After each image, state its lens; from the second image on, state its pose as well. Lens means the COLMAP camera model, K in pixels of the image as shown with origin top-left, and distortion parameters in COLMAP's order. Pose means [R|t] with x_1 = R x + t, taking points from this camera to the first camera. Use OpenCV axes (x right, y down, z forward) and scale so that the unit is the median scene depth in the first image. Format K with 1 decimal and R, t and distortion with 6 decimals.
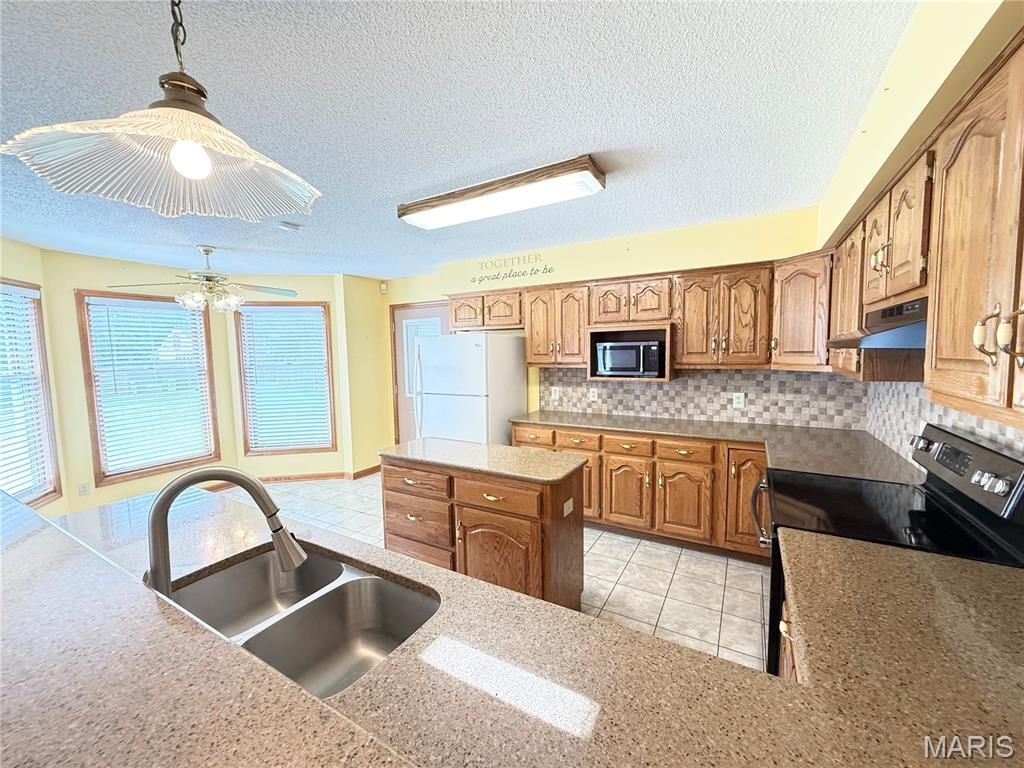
lens RADIAL K [[407.7, 0, 509.9], [0, 407.7, 384.0], [0, 0, 1]] dist [0.000728, -0.000236]
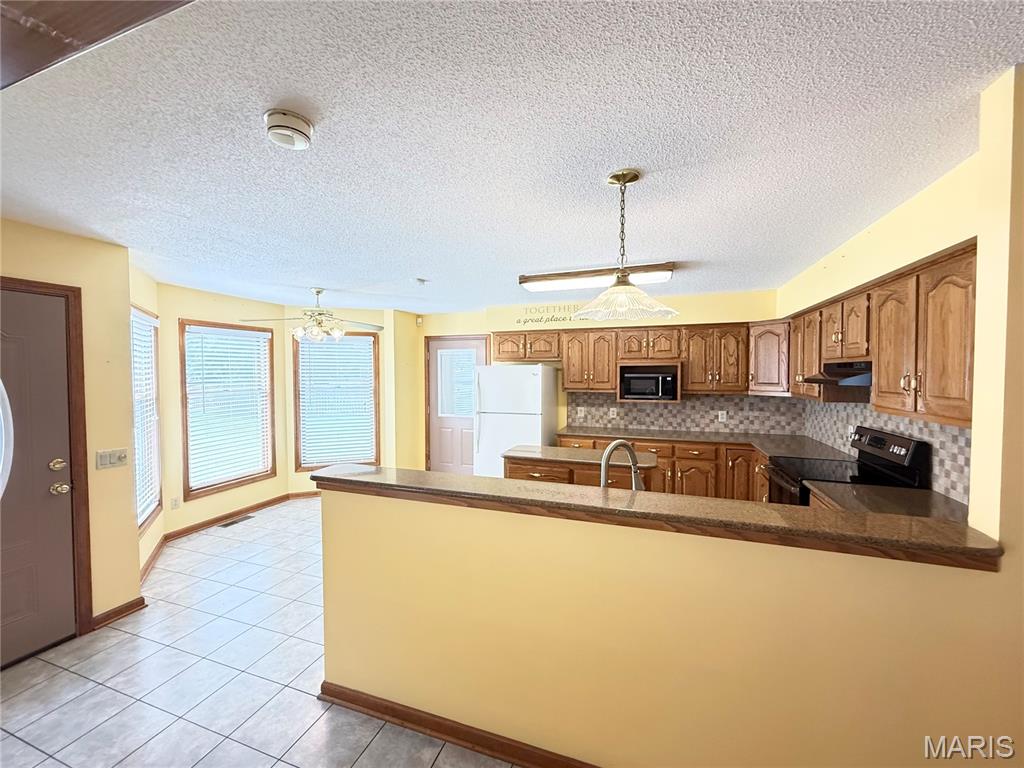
lens RADIAL K [[407.7, 0, 509.9], [0, 407.7, 384.0], [0, 0, 1]] dist [0.000728, -0.000236]
pose [[0.982831, 0.009257, 0.184277, -0.426900], [0.000876, 0.998495, -0.054832, 0.005400], [-0.184507, 0.054052, 0.981344, -0.256827]]
